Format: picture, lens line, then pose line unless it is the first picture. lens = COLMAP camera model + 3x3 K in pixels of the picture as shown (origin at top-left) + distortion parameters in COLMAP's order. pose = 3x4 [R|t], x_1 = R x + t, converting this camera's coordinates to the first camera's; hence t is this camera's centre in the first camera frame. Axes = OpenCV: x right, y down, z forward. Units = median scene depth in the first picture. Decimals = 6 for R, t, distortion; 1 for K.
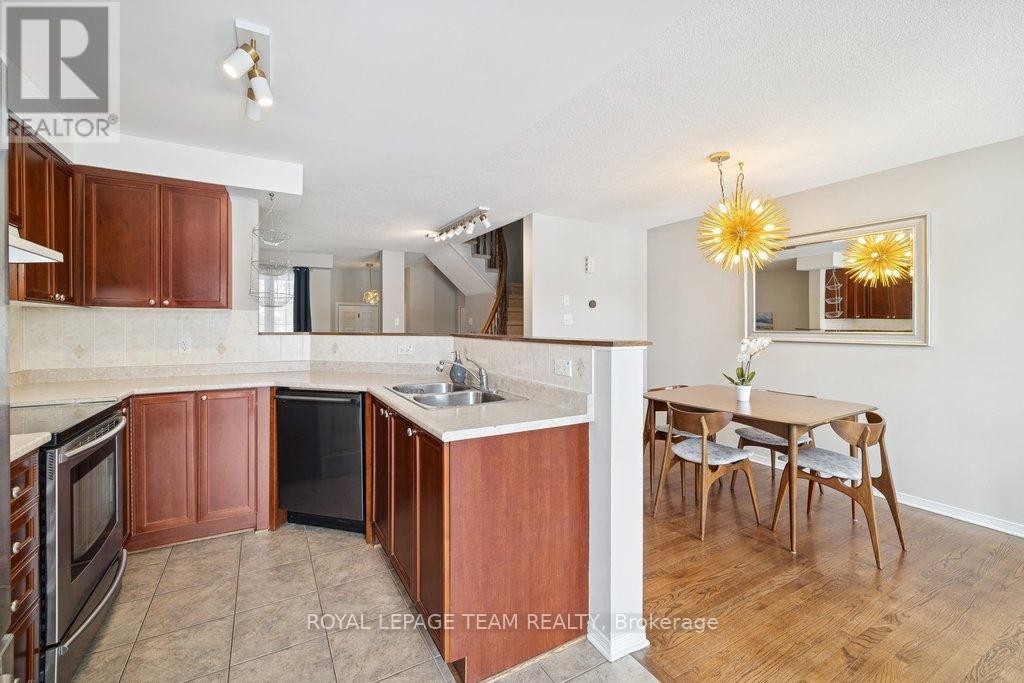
lens RADIAL K [[432.9, 0, 508.9], [0, 432.9, 327.1], [0, 0, 1]] dist [0.001396, 0.000167]
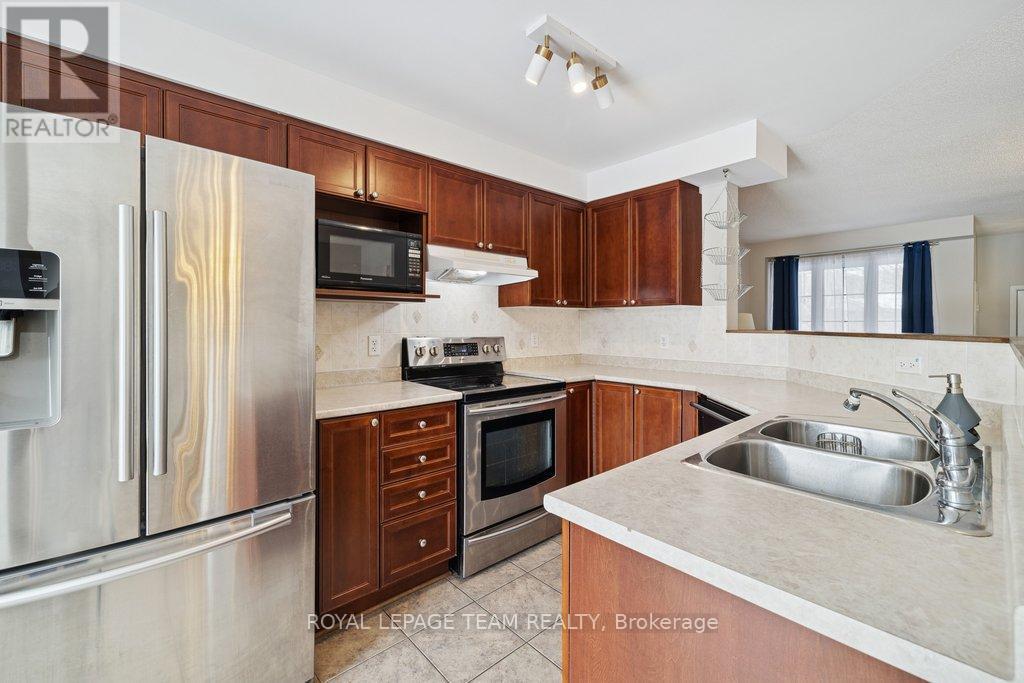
lens RADIAL K [[432.9, 0, 507.8], [0, 432.9, 325.4], [0, 0, 1]] dist [0.001396, 0.000167]
pose [[0.204577, 0.001971, -0.978848, 0.230296], [-0.002916, 0.999995, 0.001404, 0.003146], [0.978846, 0.002567, 0.204582, 0.439011]]
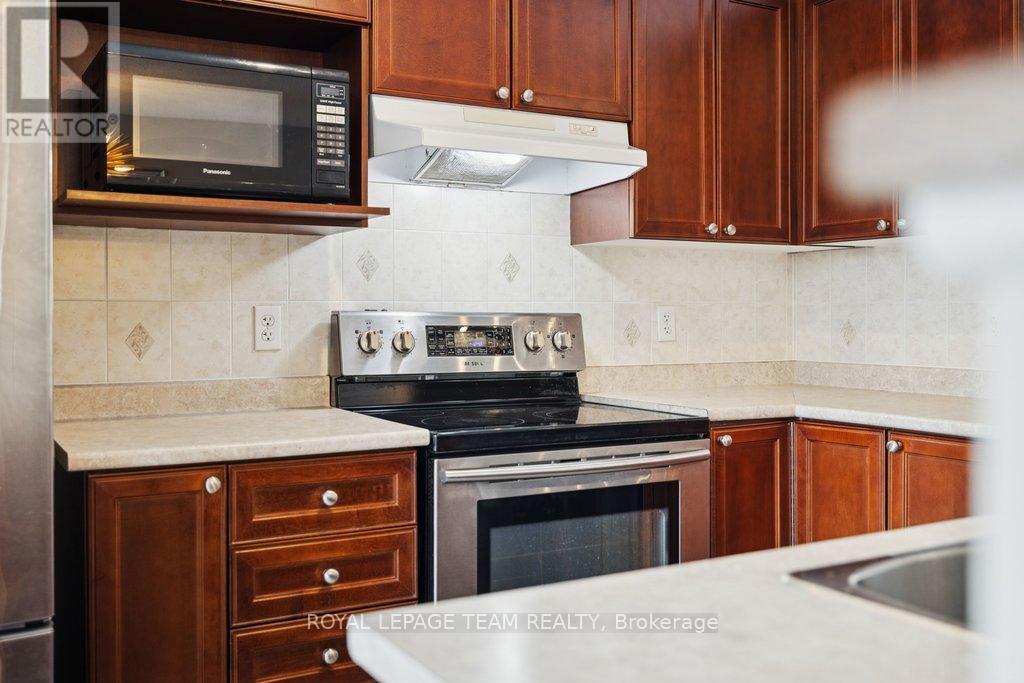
lens RADIAL K [[1003.3, 0, 506.8], [0, 1003.3, 324.4], [0, 0, 1]] dist [0.003347, 0.000000]
pose [[-0.008556, 0.006573, -0.999942, 0.228666], [0.000076, 0.999978, 0.006573, 0.038186], [0.999963, -0.000020, -0.008556, 0.584760]]
